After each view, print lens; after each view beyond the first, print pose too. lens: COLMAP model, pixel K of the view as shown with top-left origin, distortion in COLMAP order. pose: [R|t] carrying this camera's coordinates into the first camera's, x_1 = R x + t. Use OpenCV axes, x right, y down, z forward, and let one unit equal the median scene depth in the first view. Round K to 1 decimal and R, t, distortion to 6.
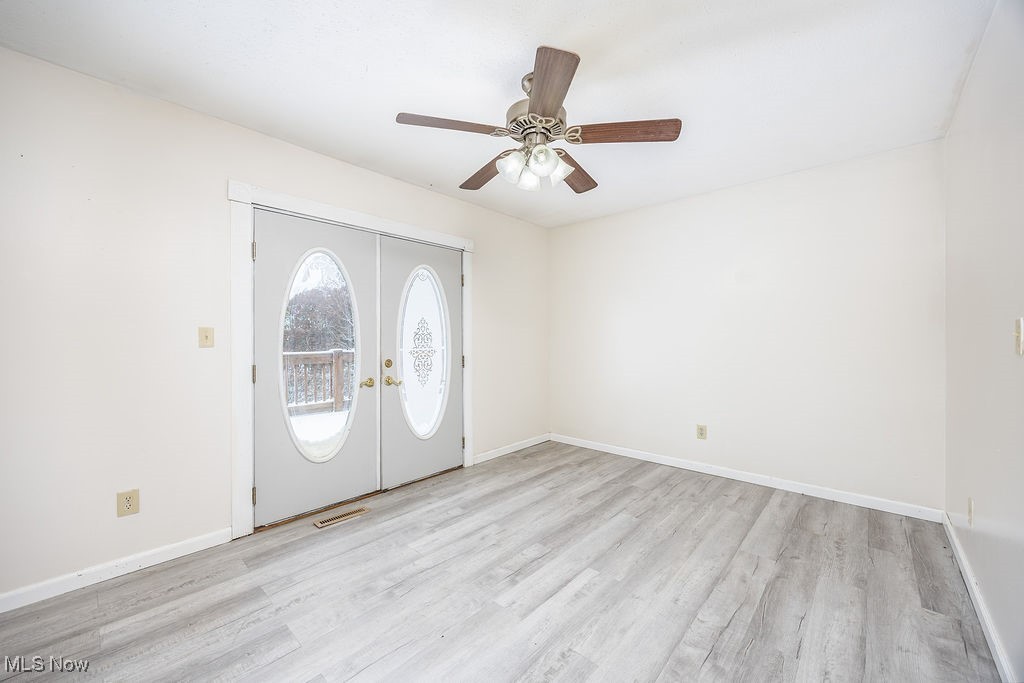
lens RADIAL K [[396.2, 0, 514.0], [0, 396.2, 340.7], [0, 0, 1]] dist [-0.002436, 0.000386]
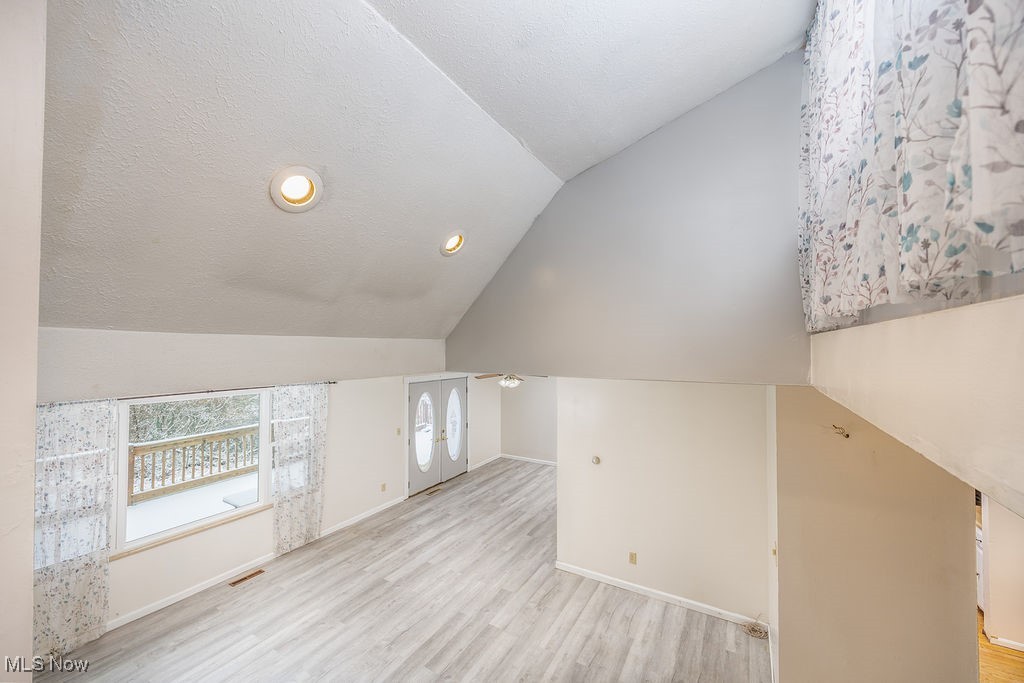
lens RADIAL K [[392.8, 0, 512.0], [0, 392.8, 341.5], [0, 0, 1]] dist [-0.000659, 0.000065]
pose [[0.980395, 0.003834, 0.197004, -0.514672], [0.000326, 0.999778, -0.021081, -0.614730], [-0.197041, 0.020732, 0.980176, -2.055065]]
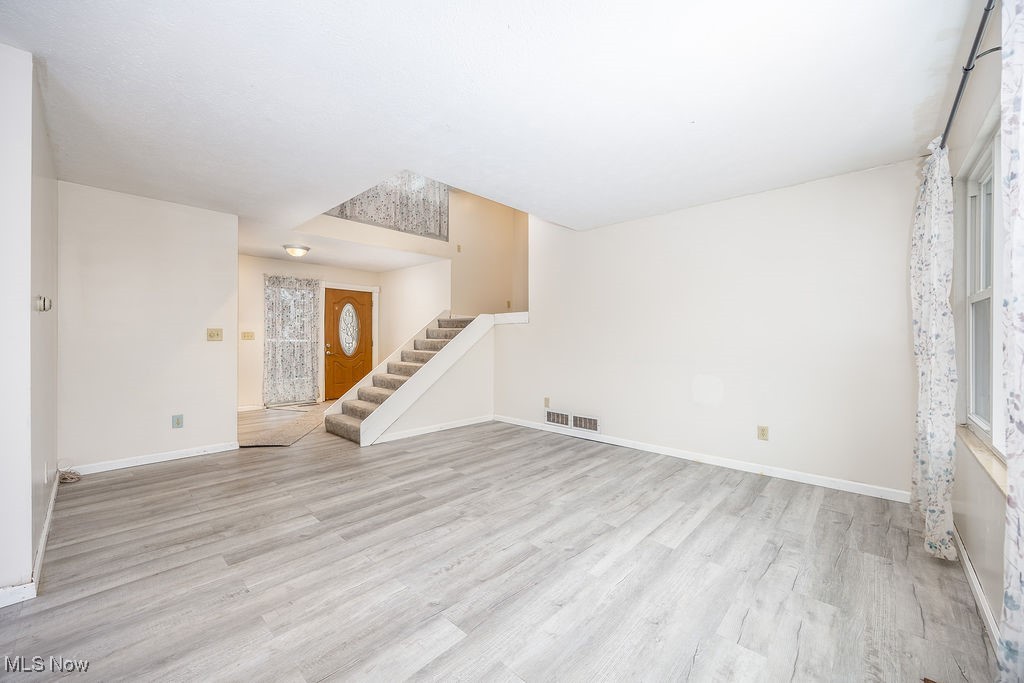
lens RADIAL K [[396.2, 0, 514.0], [0, 396.2, 340.7], [0, 0, 1]] dist [-0.002436, 0.000386]
pose [[-0.999912, -0.001823, 0.013142, -0.836377], [-0.001692, 0.999949, 0.009984, 0.002212], [-0.013160, 0.009961, -0.999864, 0.665056]]
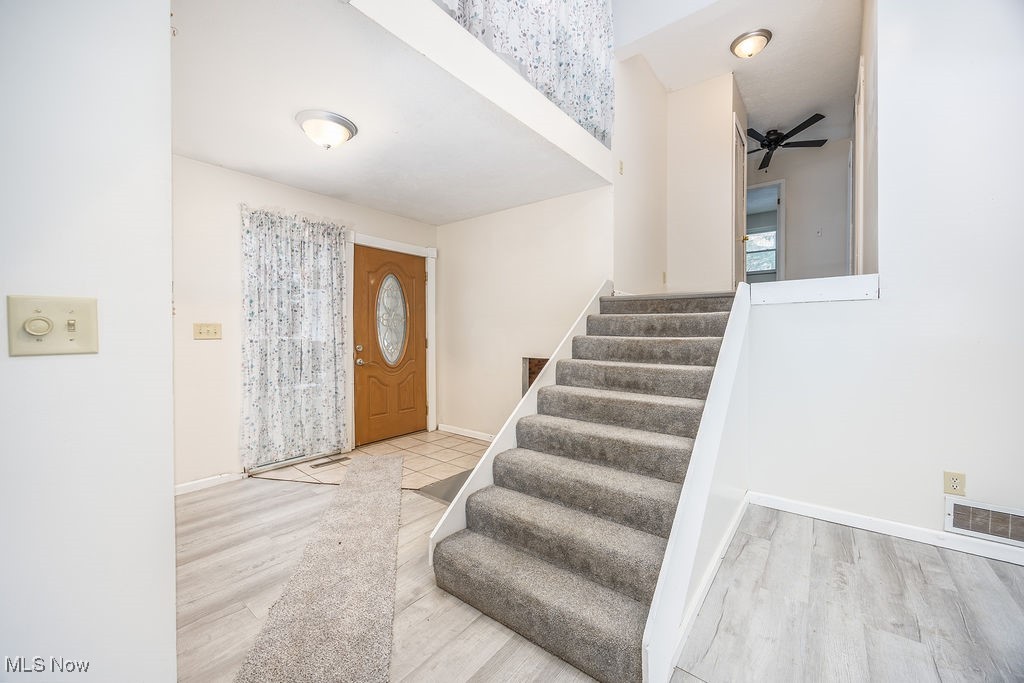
lens RADIAL K [[392.8, 0, 512.0], [0, 392.8, 341.5], [0, 0, 1]] dist [-0.000659, 0.000065]
pose [[-0.998112, 0.005555, -0.061165, 0.090394], [0.004099, 0.999706, 0.023904, 0.004695], [0.061279, 0.023608, -0.997841, -0.655302]]
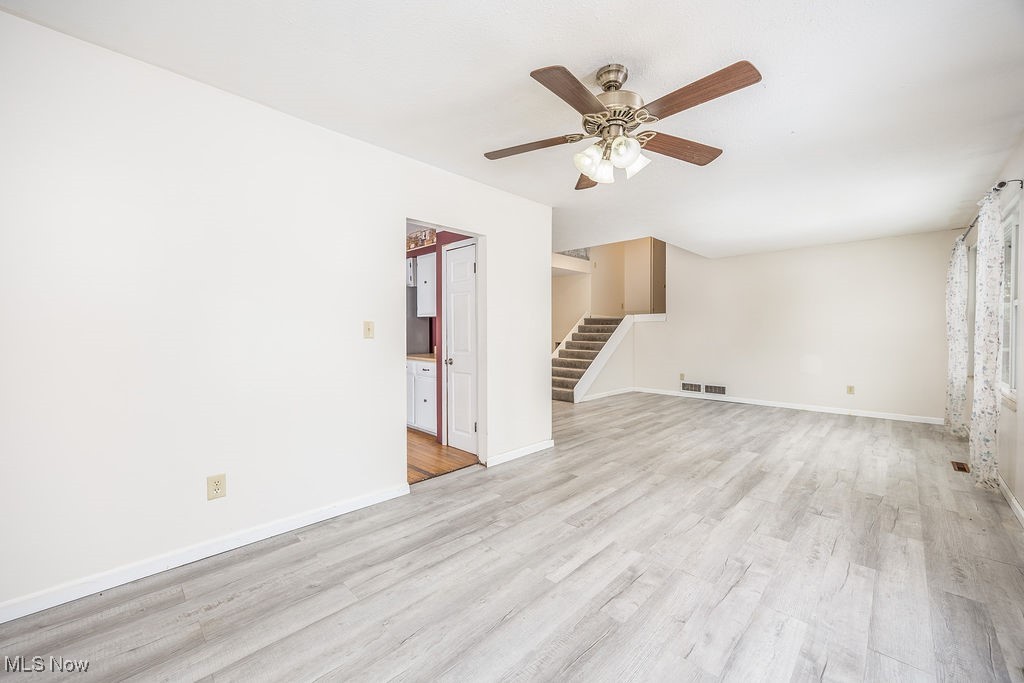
lens RADIAL K [[406.1, 0, 512.0], [0, 406.1, 341.5], [0, 0, 1]] dist [-0.000885, -0.000363]
pose [[-0.999335, 0.000854, 0.036448, 0.227956], [0.001856, 0.999621, 0.027466, -0.005882], [-0.036411, 0.027515, -0.998958, 1.719739]]
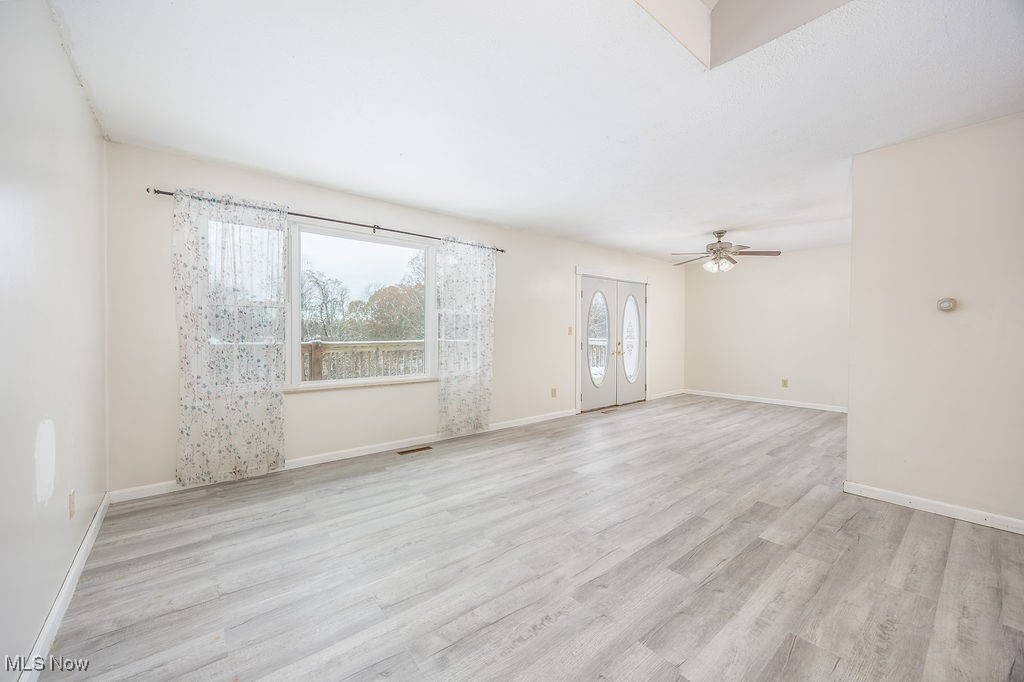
lens RADIAL K [[396.2, 0, 514.0], [0, 396.2, 340.2], [0, 0, 1]] dist [-0.002436, 0.000386]
pose [[0.989153, 0.005554, -0.146782, -0.746252], [-0.003195, 0.999862, 0.016301, 0.011178], [0.146853, -0.015656, 0.989034, -1.480631]]
